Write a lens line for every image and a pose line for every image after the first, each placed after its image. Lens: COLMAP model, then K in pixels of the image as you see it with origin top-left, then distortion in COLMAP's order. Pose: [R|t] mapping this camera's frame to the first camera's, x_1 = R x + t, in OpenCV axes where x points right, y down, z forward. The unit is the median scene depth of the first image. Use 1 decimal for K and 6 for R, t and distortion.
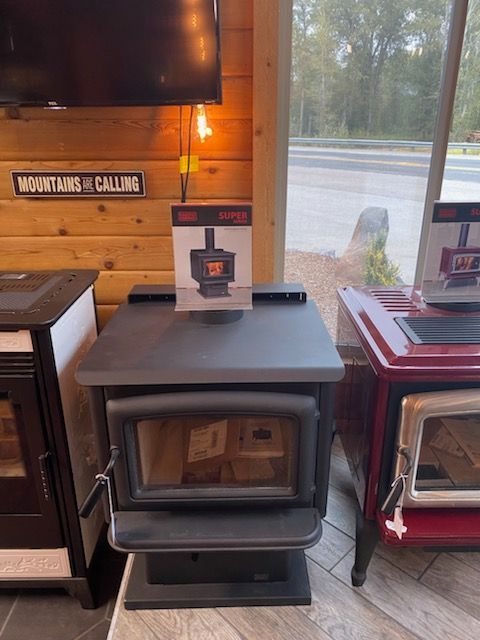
lens RADIAL K [[486.1, 0, 244.6], [0, 486.1, 323.7], [0, 0, 1]] dist [0.027963, -0.023678]
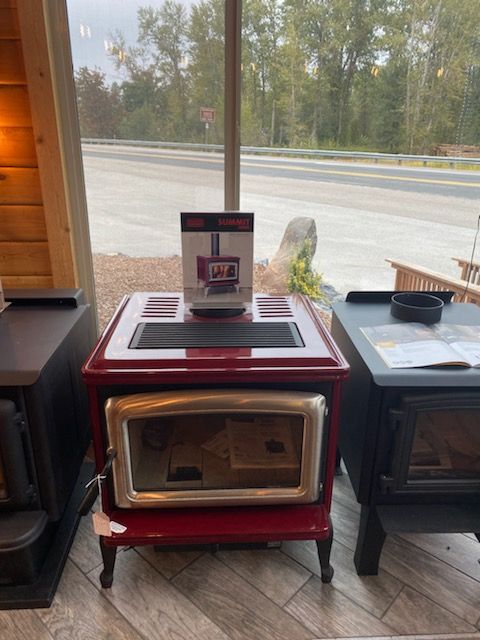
lens RADIAL K [[486.1, 0, 239.5], [0, 486.1, 324.5], [0, 0, 1]] dist [0.027963, -0.023678]
pose [[0.998883, 0.003877, 0.047086, 0.148132], [-0.003199, 0.999890, -0.014469, 0.001350], [-0.047137, 0.014302, 0.998786, -0.011070]]
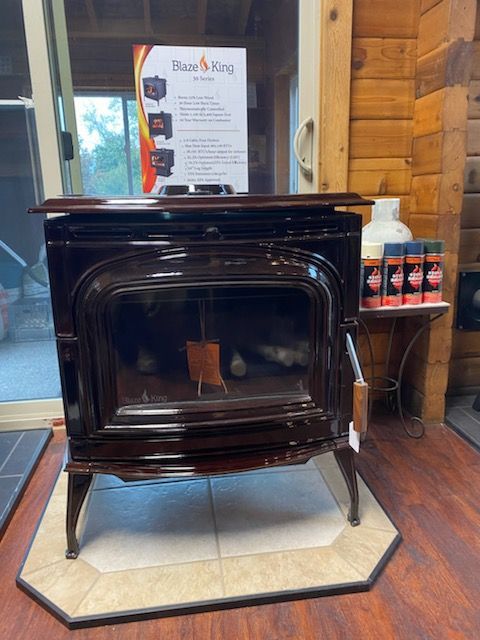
lens RADIAL K [[486.1, 0, 237.1], [0, 486.1, 322.9], [0, 0, 1]] dist [0.027963, -0.023678]
pose [[0.992569, -0.040483, 0.114752, -1.256864], [0.054933, 0.990545, -0.125709, 0.356774], [-0.108578, 0.131079, 0.985408, 0.119284]]
